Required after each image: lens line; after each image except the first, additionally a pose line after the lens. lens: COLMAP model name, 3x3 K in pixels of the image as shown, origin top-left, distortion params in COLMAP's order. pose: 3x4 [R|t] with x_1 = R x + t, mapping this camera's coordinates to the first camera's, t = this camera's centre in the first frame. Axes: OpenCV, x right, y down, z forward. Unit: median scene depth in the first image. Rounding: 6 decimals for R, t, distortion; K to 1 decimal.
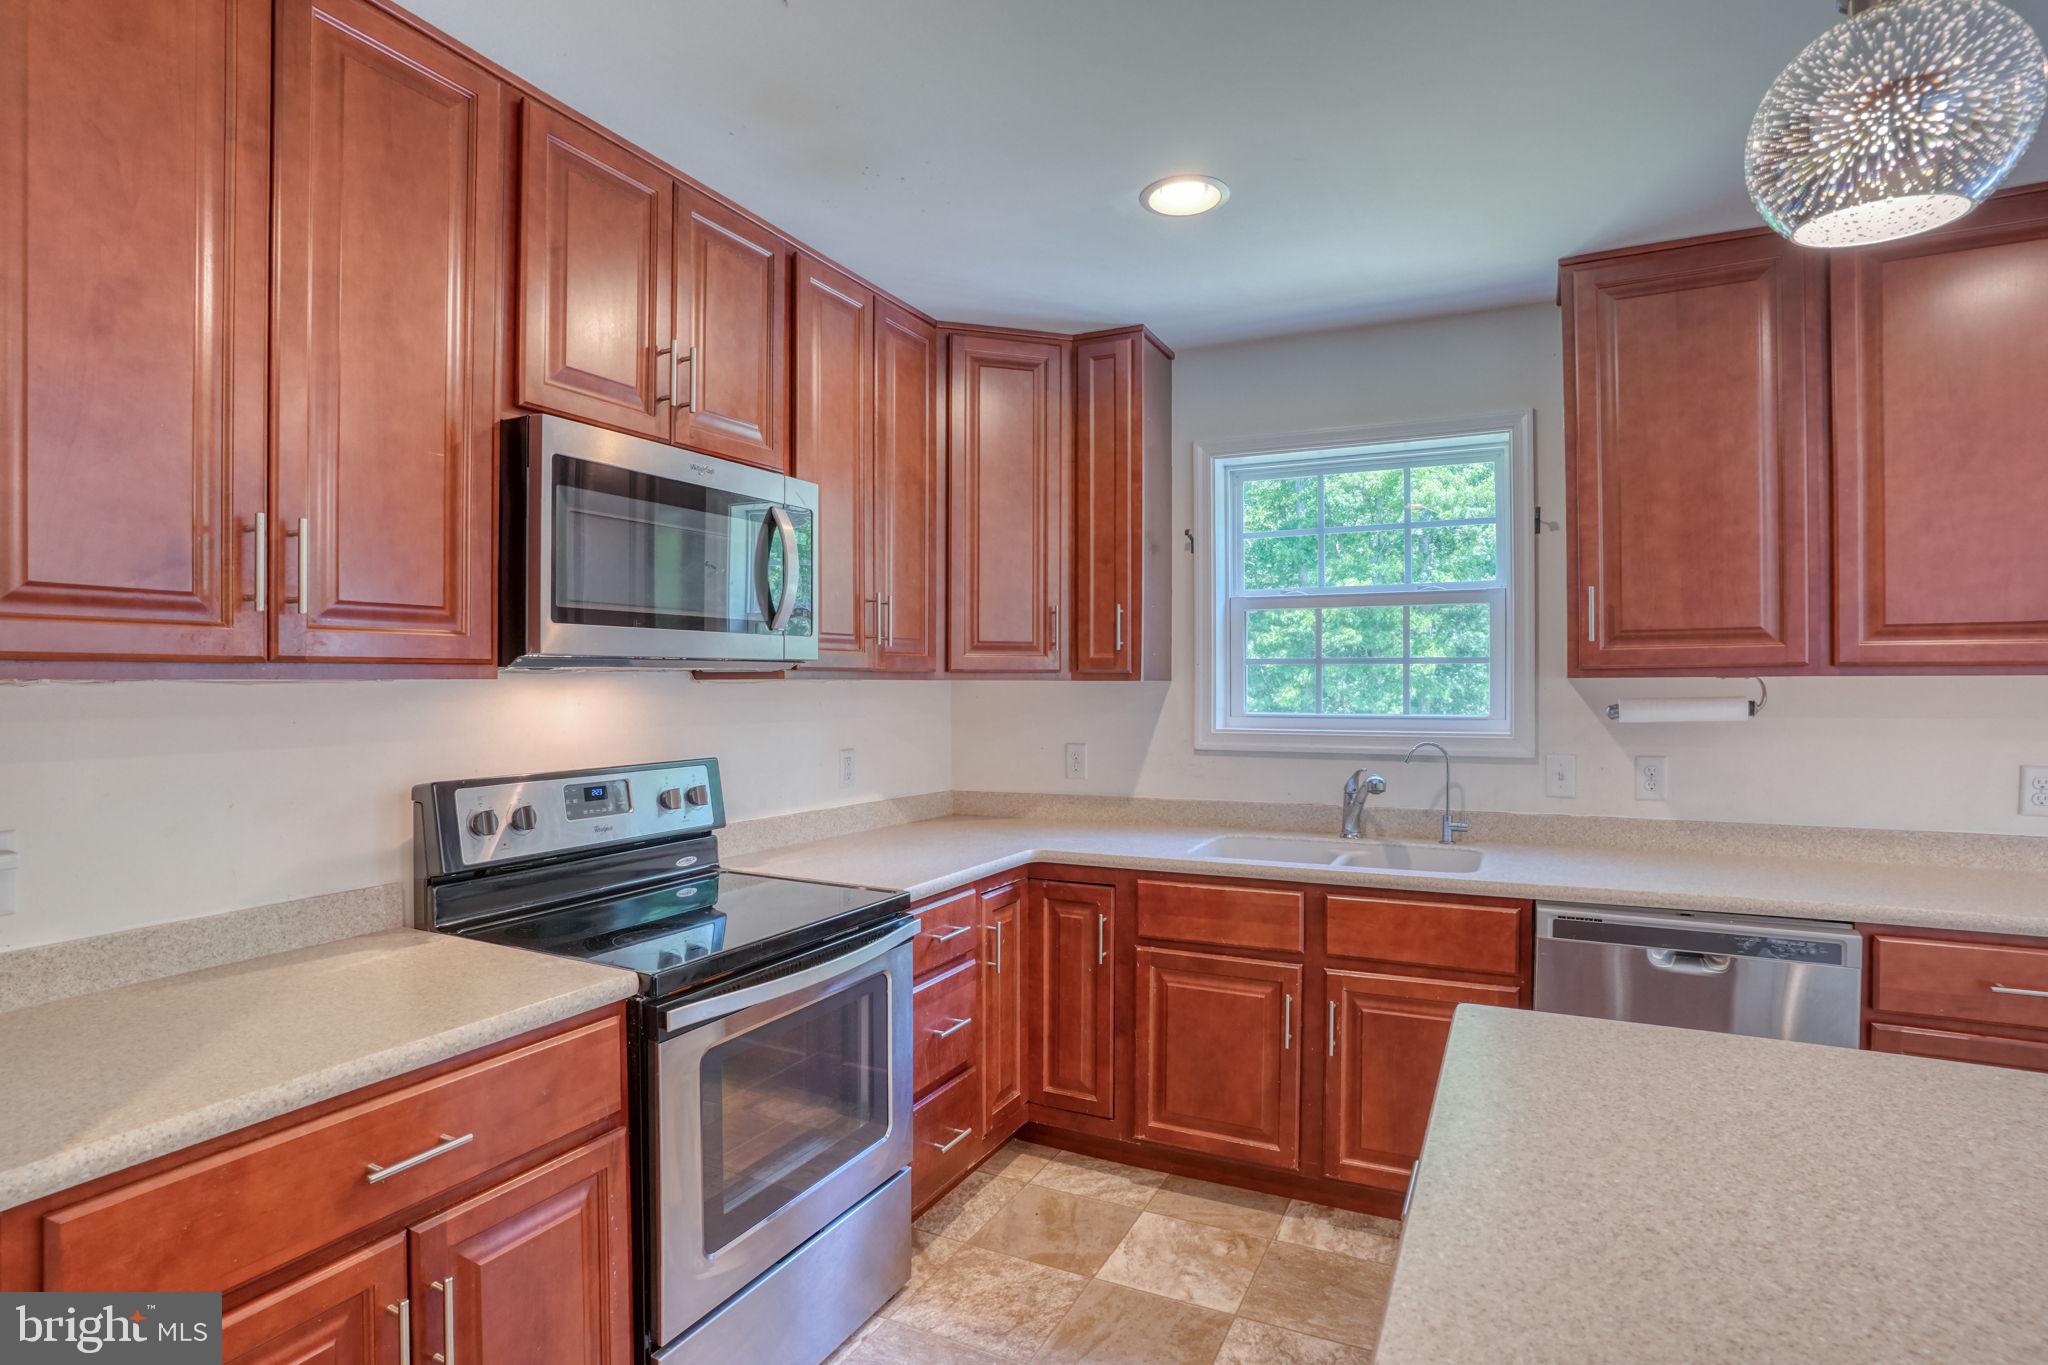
lens RADIAL K [[1034.9, 0, 1022.9], [0, 1034.9, 680.6], [0, 0, 1]] dist [-0.054906, 0.020370]
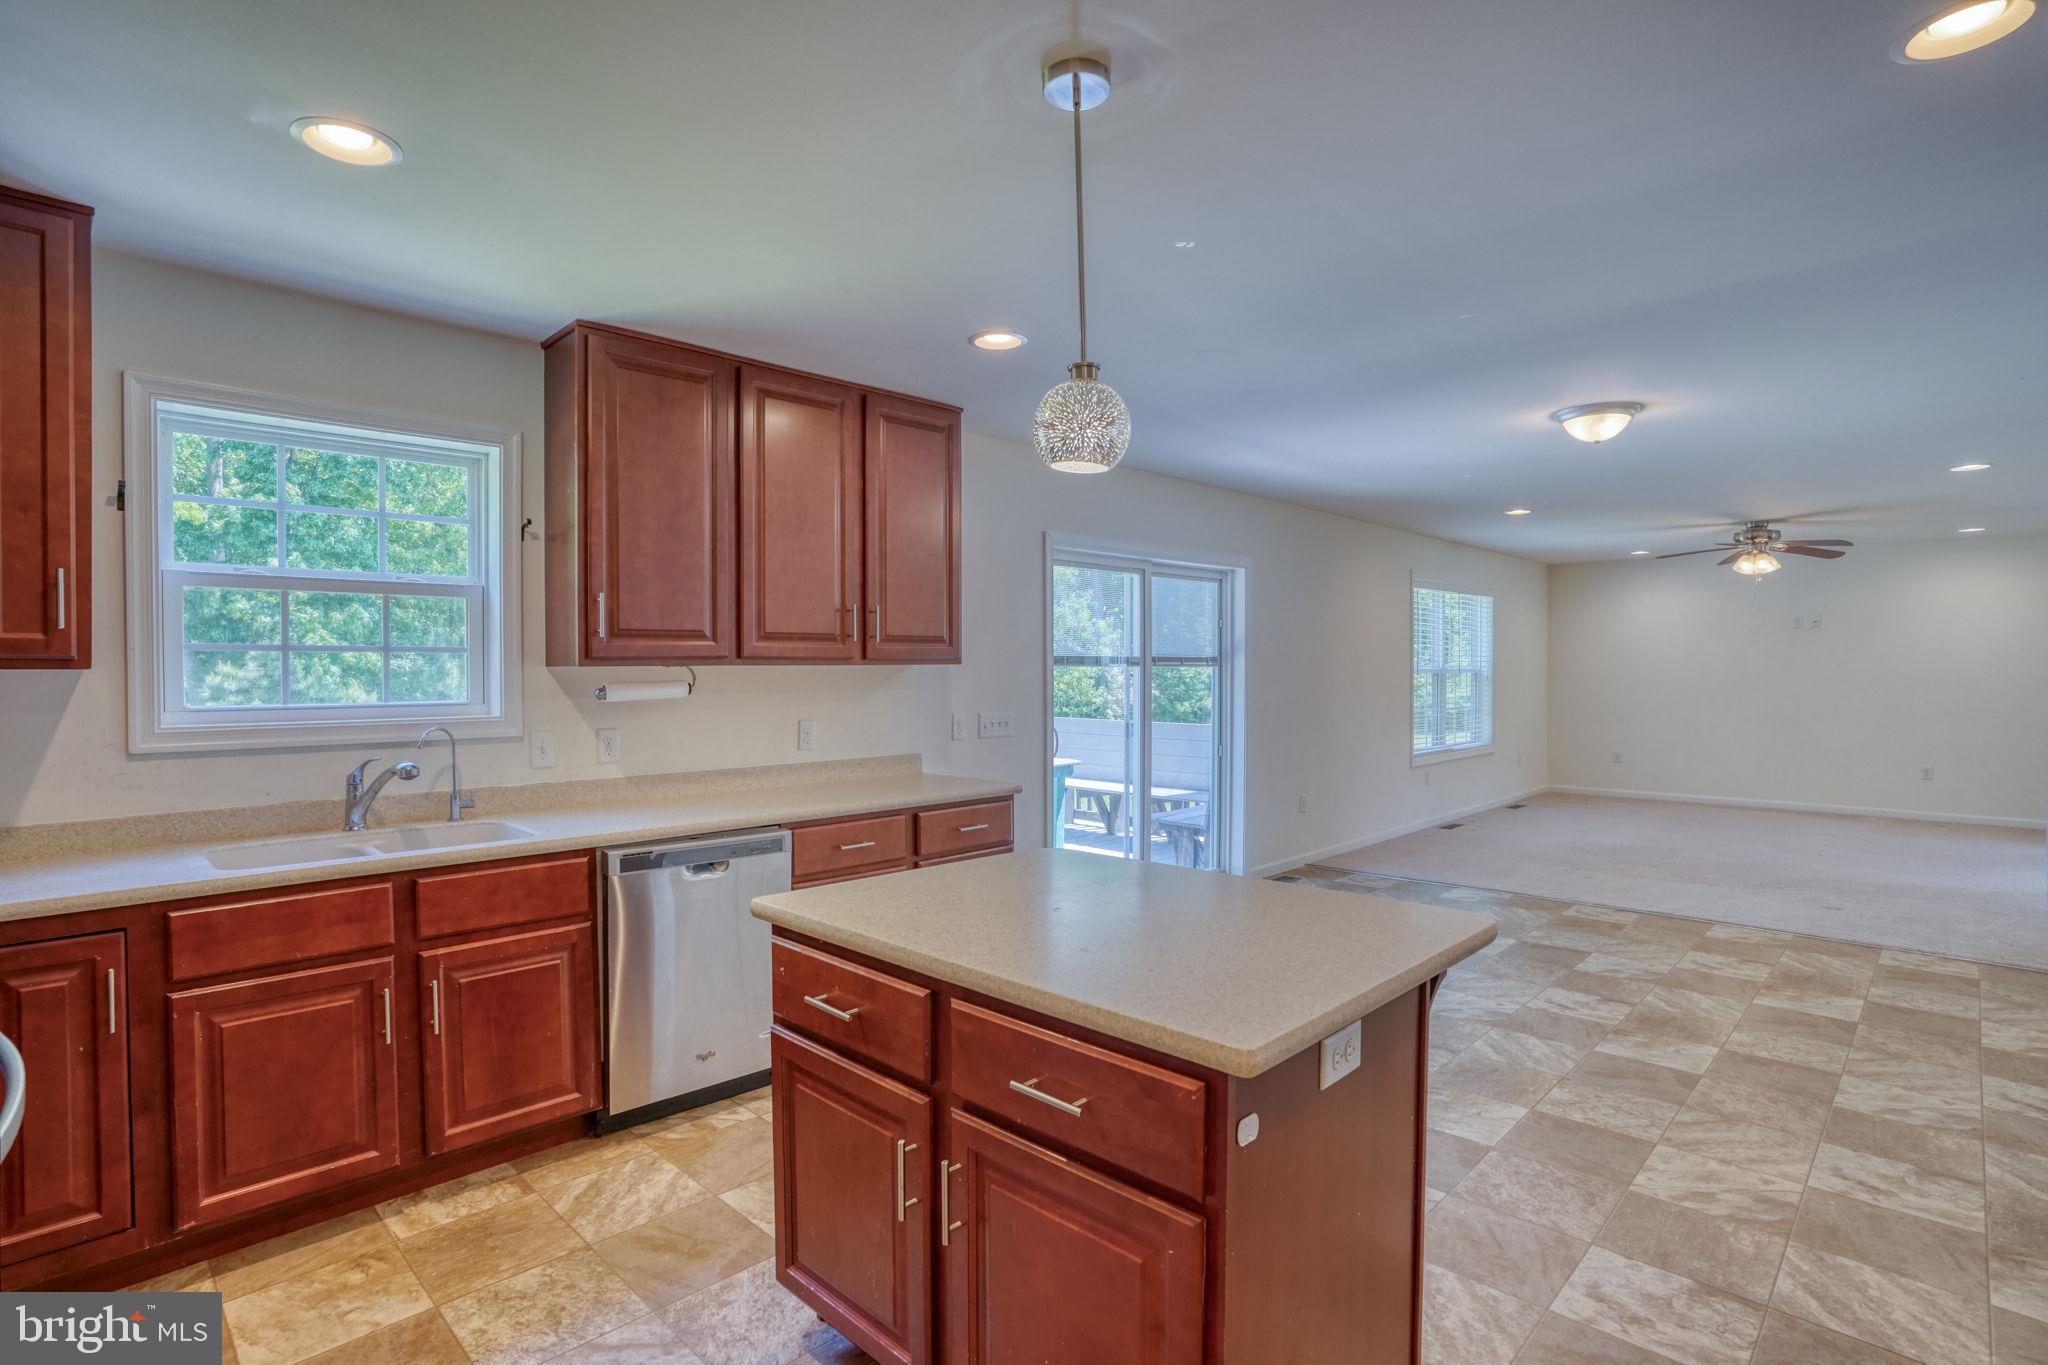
lens RADIAL K [[1034.9, 0, 1009.6], [0, 1034.9, 672.6], [0, 0, 1]] dist [-0.054906, 0.020370]
pose [[0.310535, -0.001045, 0.950561, -0.487090], [0.002255, 0.999997, 0.000363, 0.006107], [-0.950559, 0.002031, 0.310536, 0.141834]]
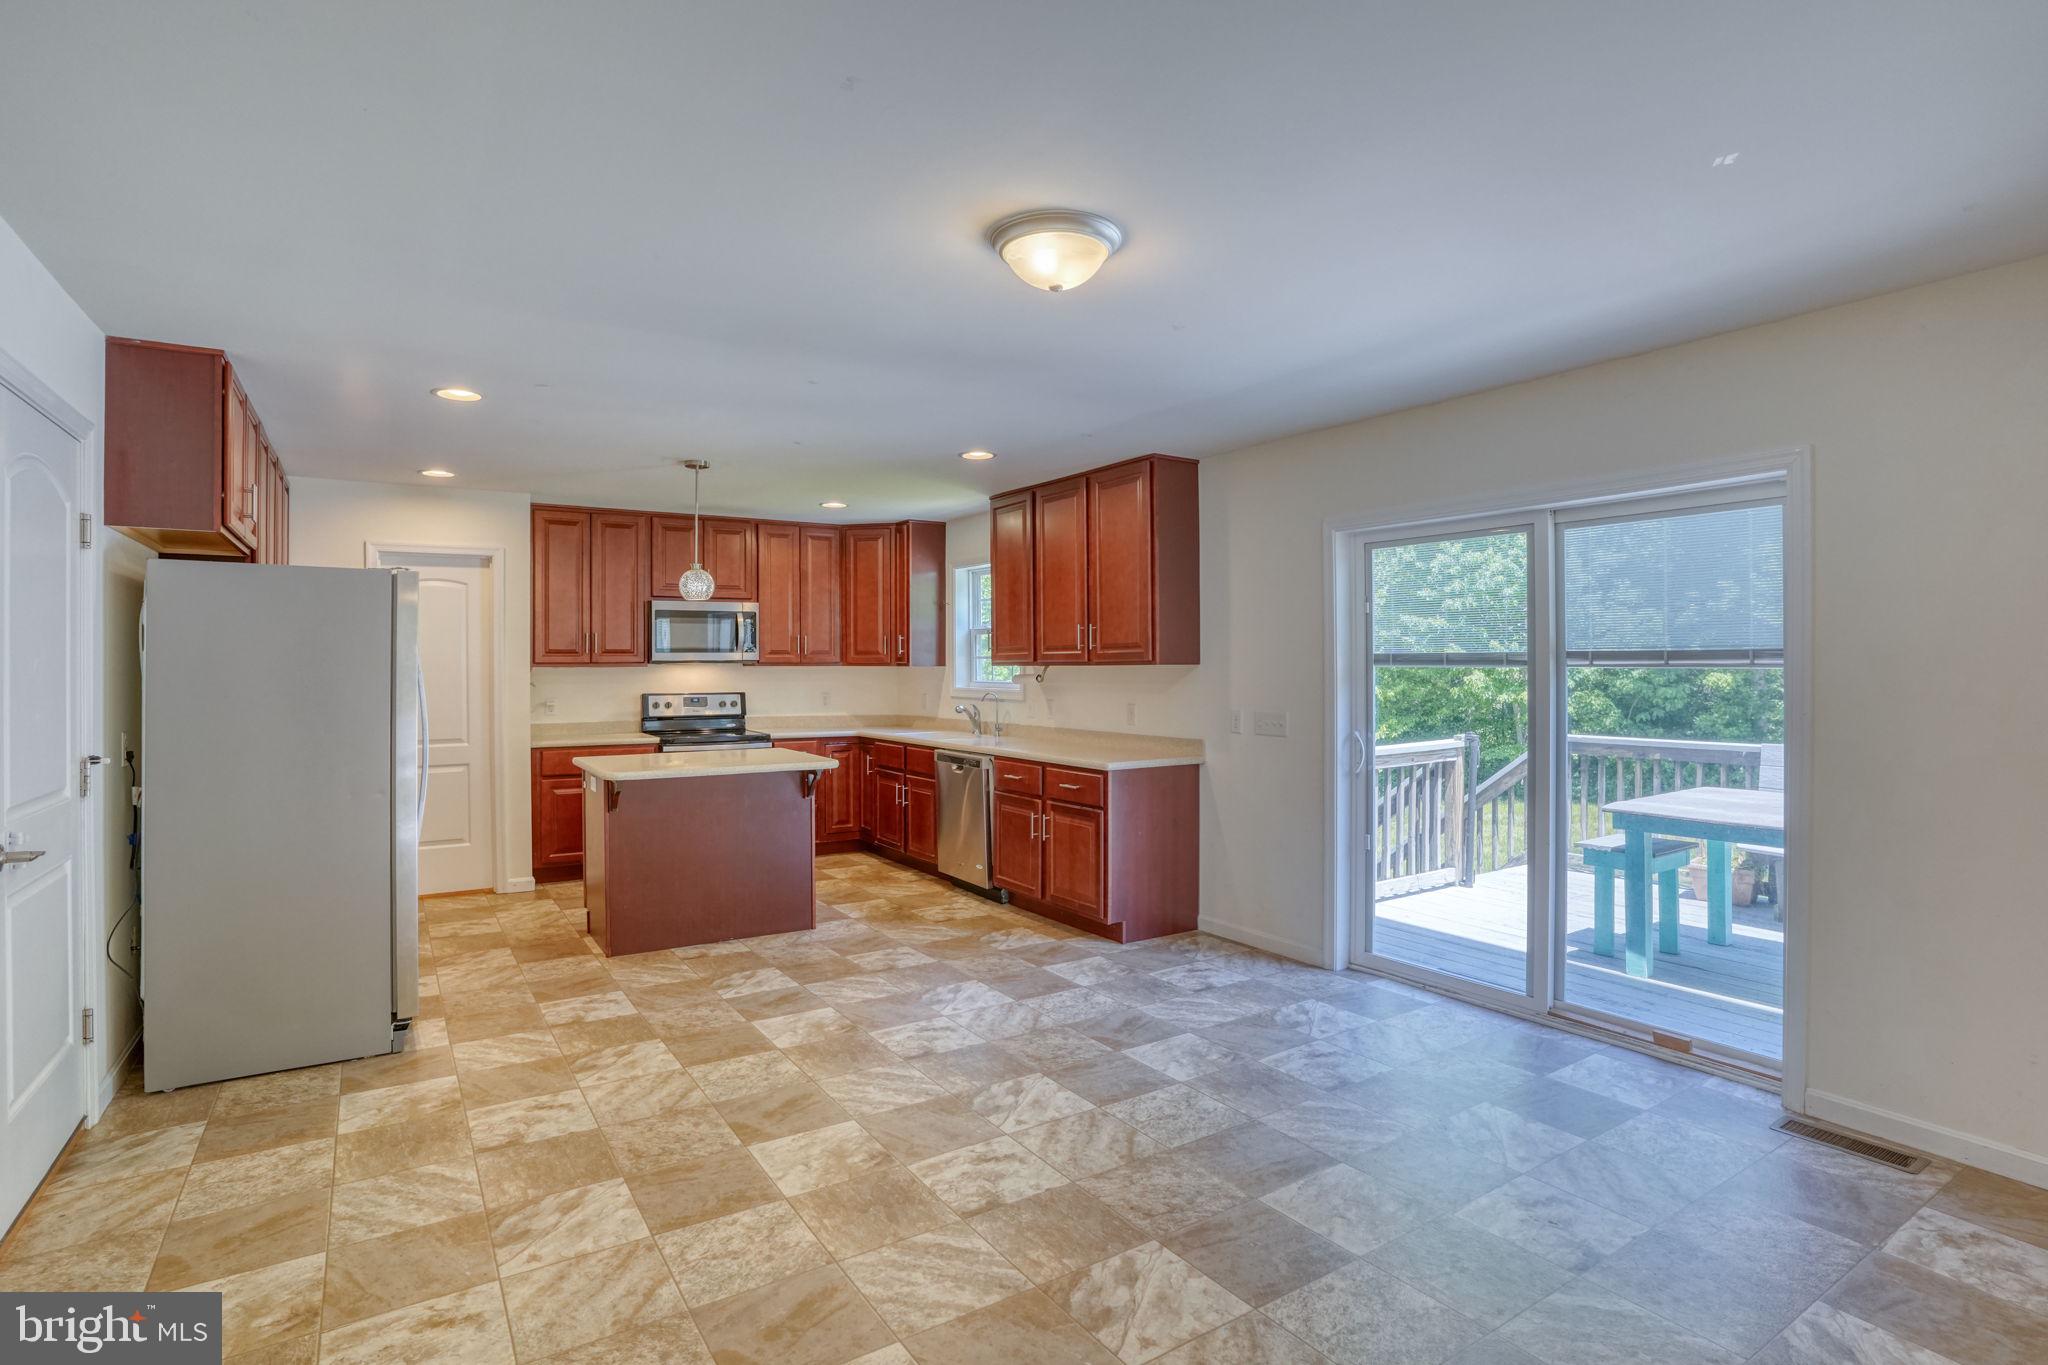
lens RADIAL K [[1034.9, 0, 976.4], [0, 1034.9, 666.1], [0, 0, 1]] dist [-0.054906, 0.020370]
pose [[0.833378, 0.001260, -0.552701, 1.970547], [0.002513, 0.999978, 0.006069, -0.018230], [0.552697, -0.006447, 0.833357, -1.164374]]
